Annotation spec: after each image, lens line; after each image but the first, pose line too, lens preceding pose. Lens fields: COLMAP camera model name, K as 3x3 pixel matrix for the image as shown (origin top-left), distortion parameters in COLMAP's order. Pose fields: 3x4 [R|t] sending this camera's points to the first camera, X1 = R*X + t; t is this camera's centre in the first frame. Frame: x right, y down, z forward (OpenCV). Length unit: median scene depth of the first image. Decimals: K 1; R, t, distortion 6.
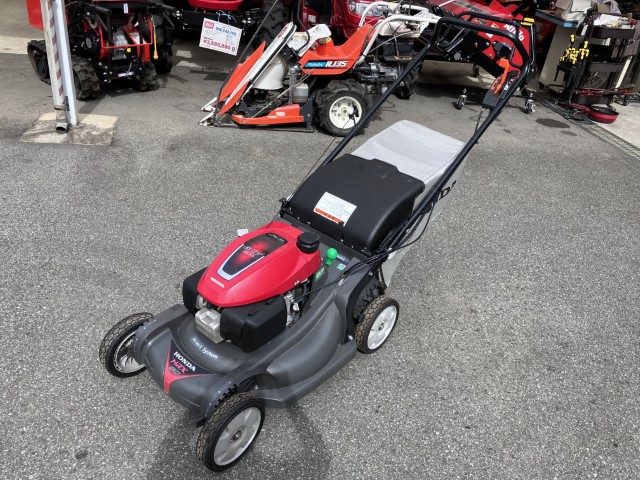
lens RADIAL K [[528.6, 0, 315.1], [0, 528.6, 238.8], [0, 0, 1]] dist [0.009184, 0.003556]
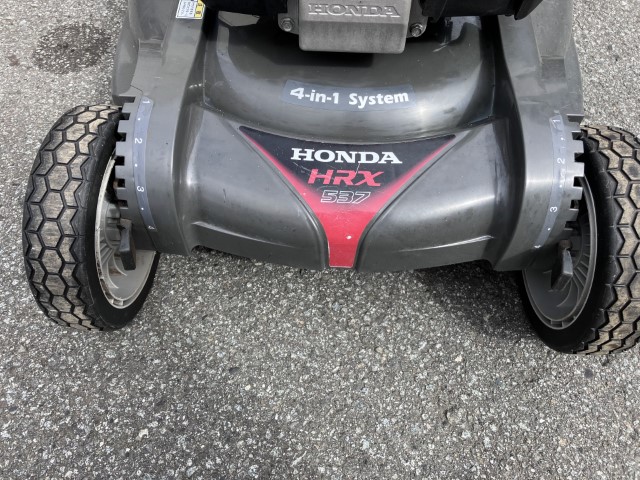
lens RADIAL K [[528.6, 0, 315.1], [0, 528.6, 238.8], [0, 0, 1]] dist [0.009184, 0.003556]
pose [[0.783348, -0.560618, 0.268466, -0.354204], [0.389524, 0.779327, 0.490836, 0.108498], [-0.484394, -0.279922, 0.828858, 0.715764]]
